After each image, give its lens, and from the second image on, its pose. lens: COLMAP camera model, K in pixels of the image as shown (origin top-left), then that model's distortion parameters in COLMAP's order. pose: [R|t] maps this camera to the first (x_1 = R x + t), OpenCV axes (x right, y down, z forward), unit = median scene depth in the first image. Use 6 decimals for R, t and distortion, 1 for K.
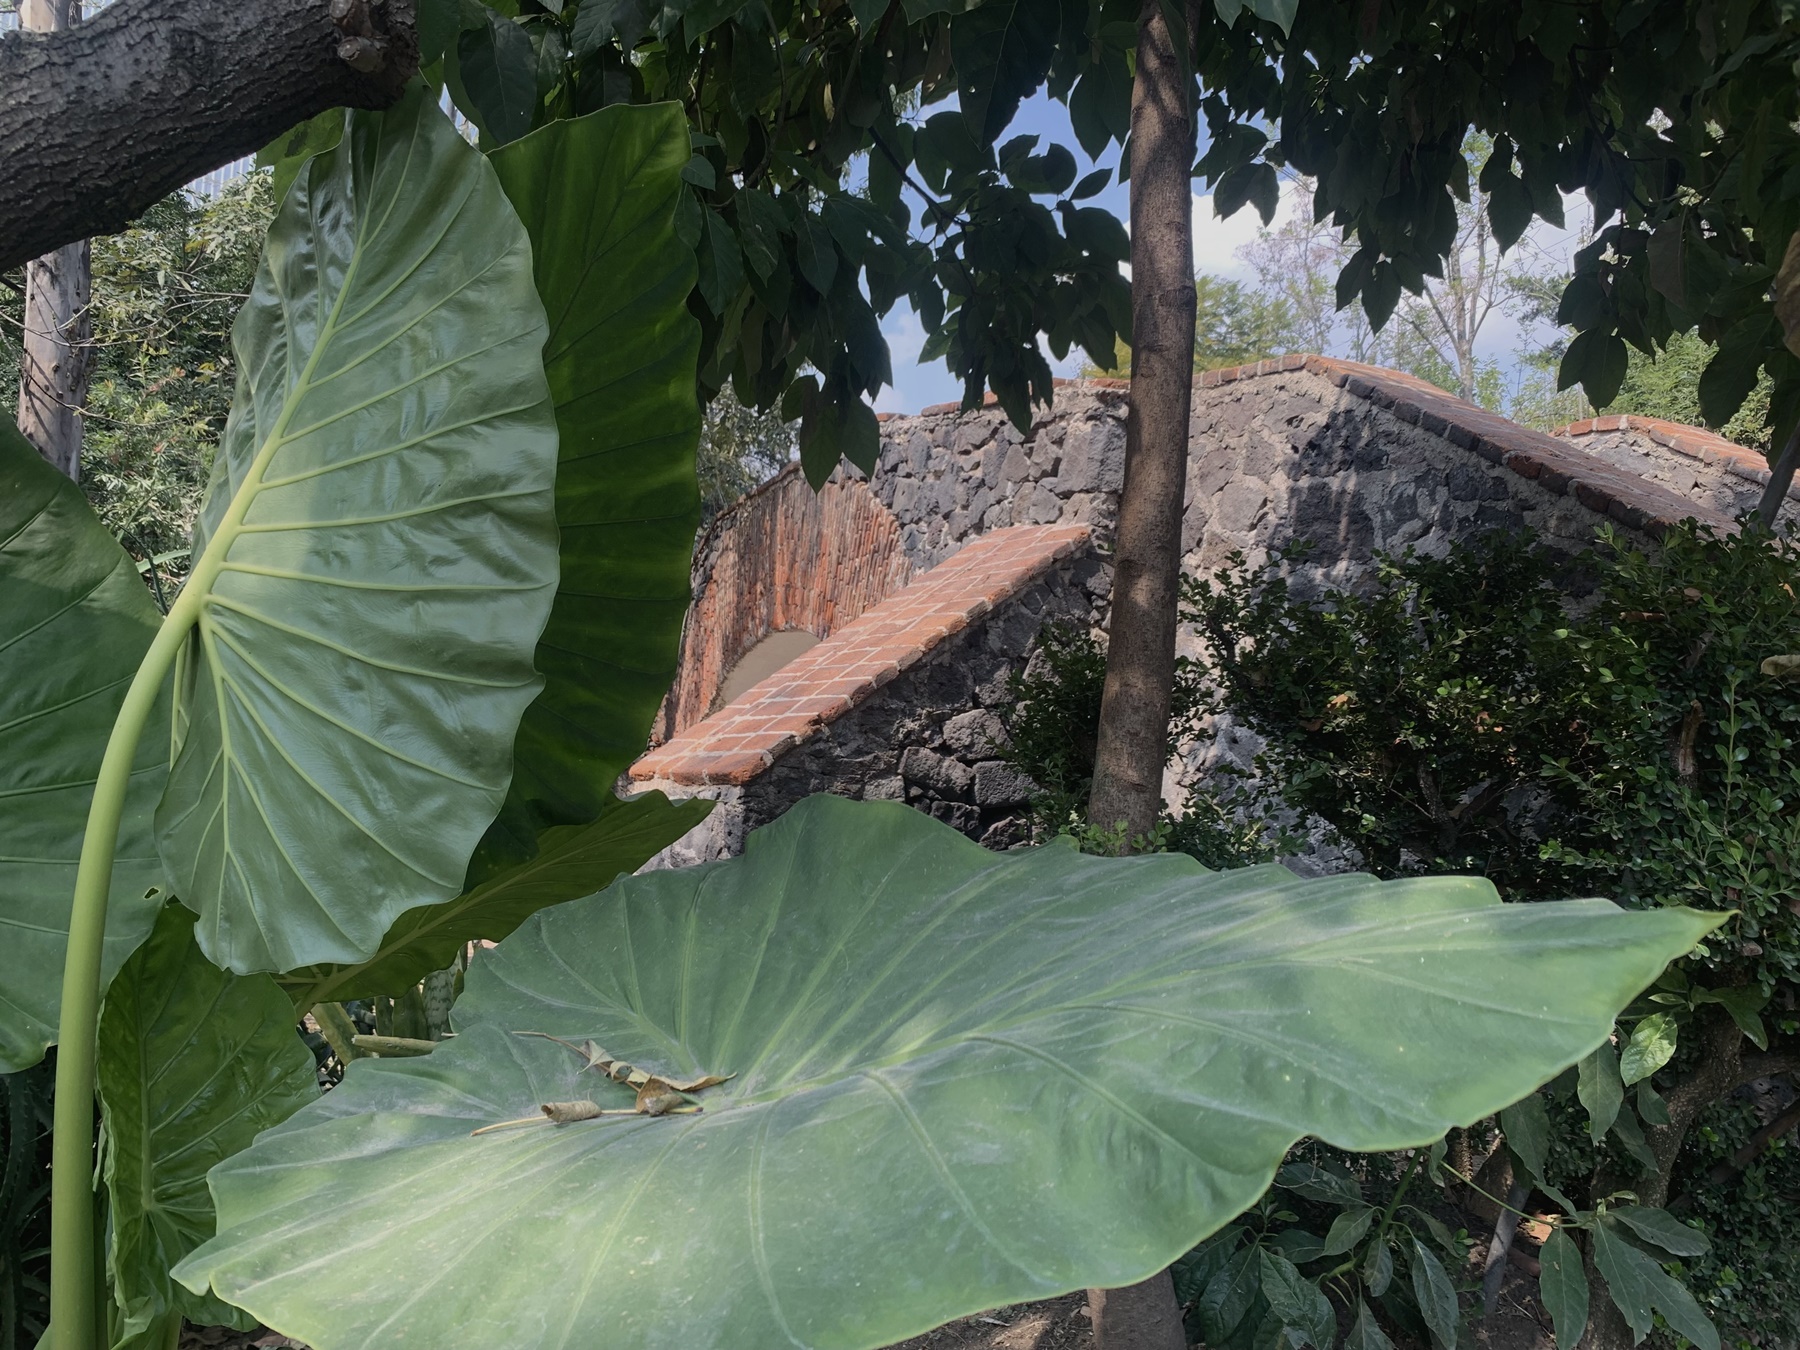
lens RADIAL K [[1358.3, 0, 901.1], [0, 1358.3, 675.2], [0, 0, 1]] dist [0.004920, -0.004220]
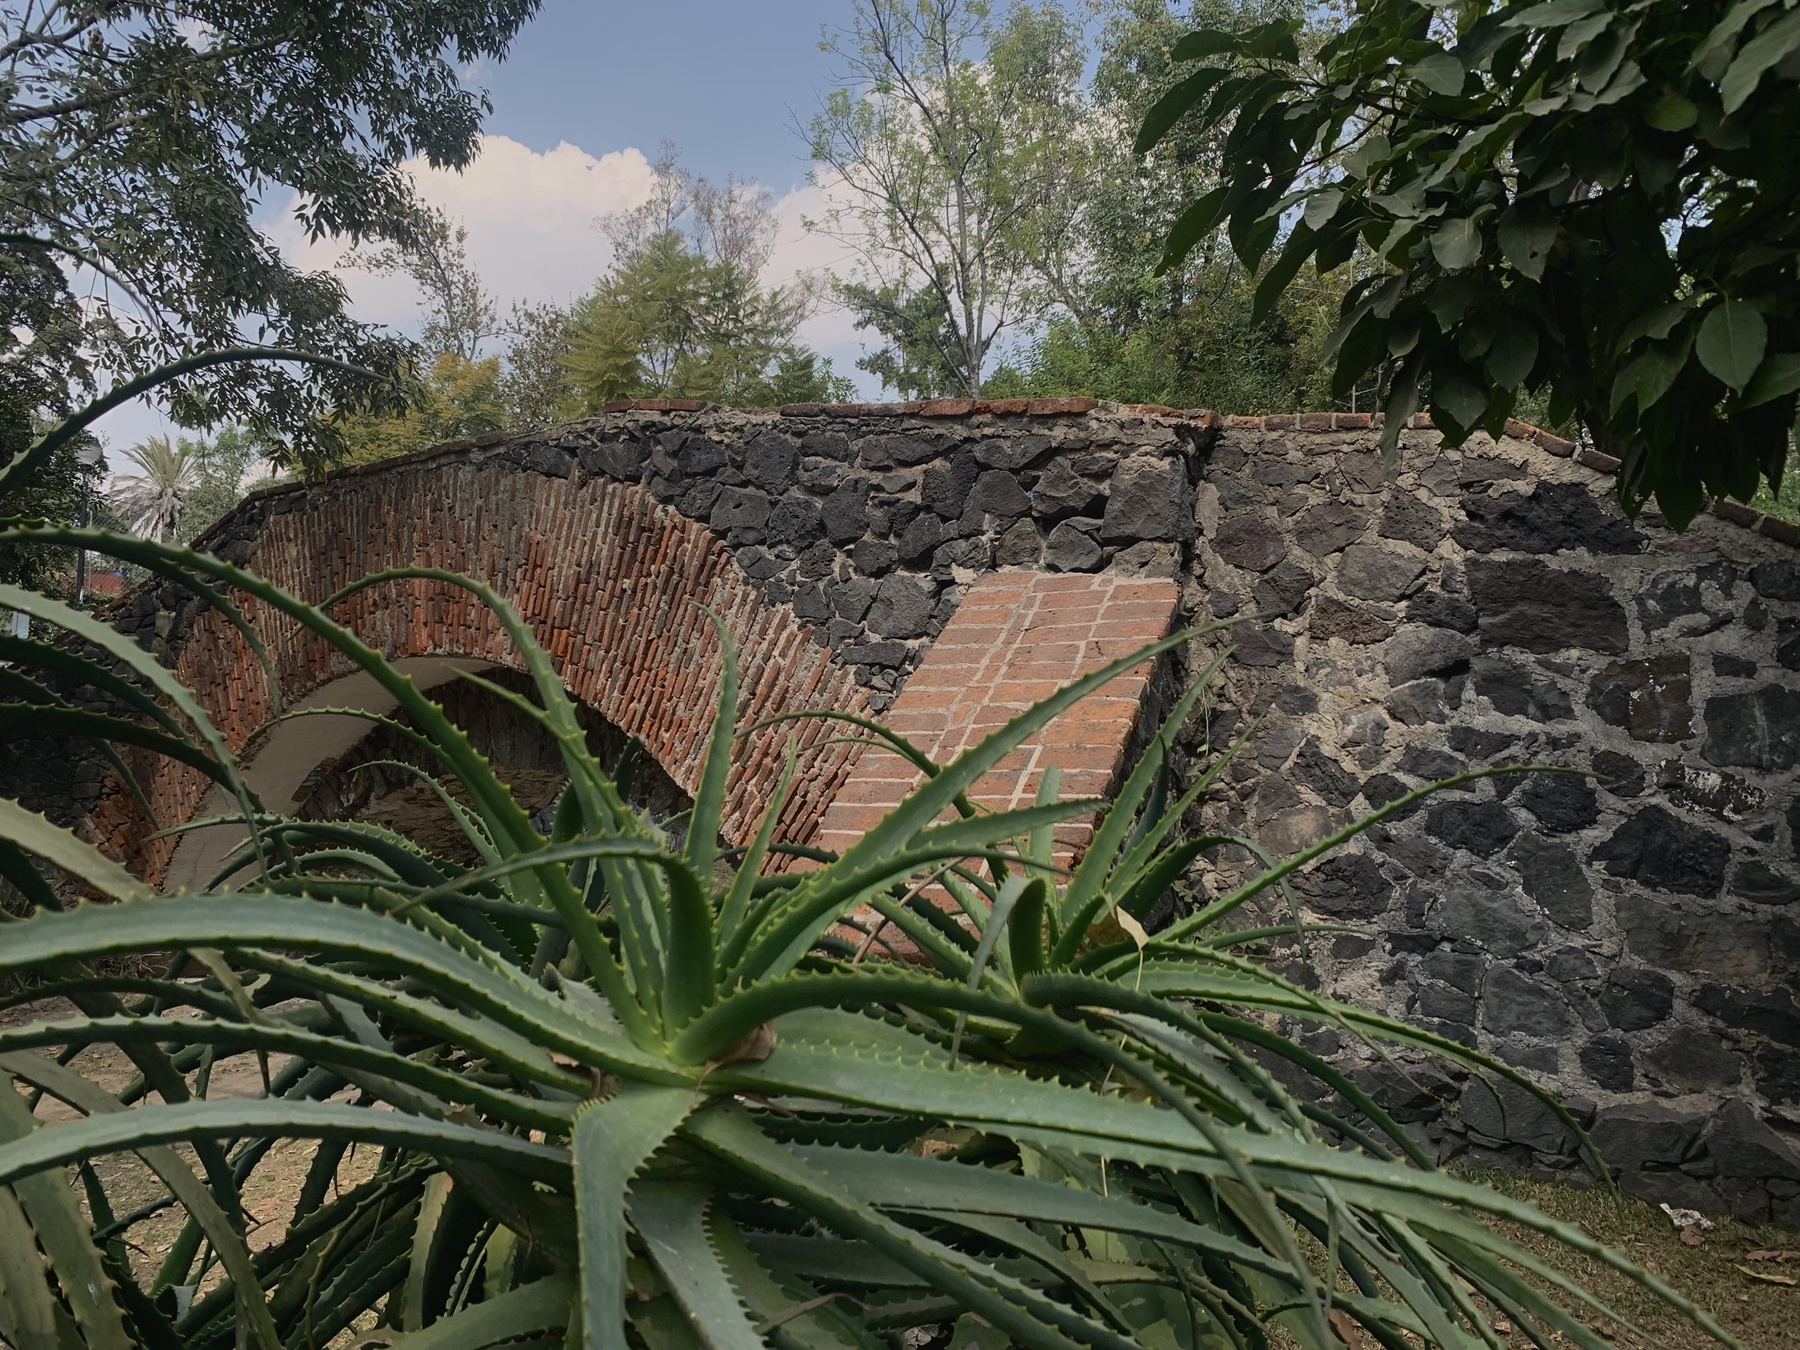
lens RADIAL K [[1358.3, 0, 900.6], [0, 1358.3, 673.6], [0, 0, 1]] dist [0.004920, -0.004220]
pose [[0.875807, -0.009534, 0.482567, -0.412942], [-0.000034, 0.999804, 0.019815, -0.069341], [-0.482662, -0.017371, 0.875635, 0.339482]]
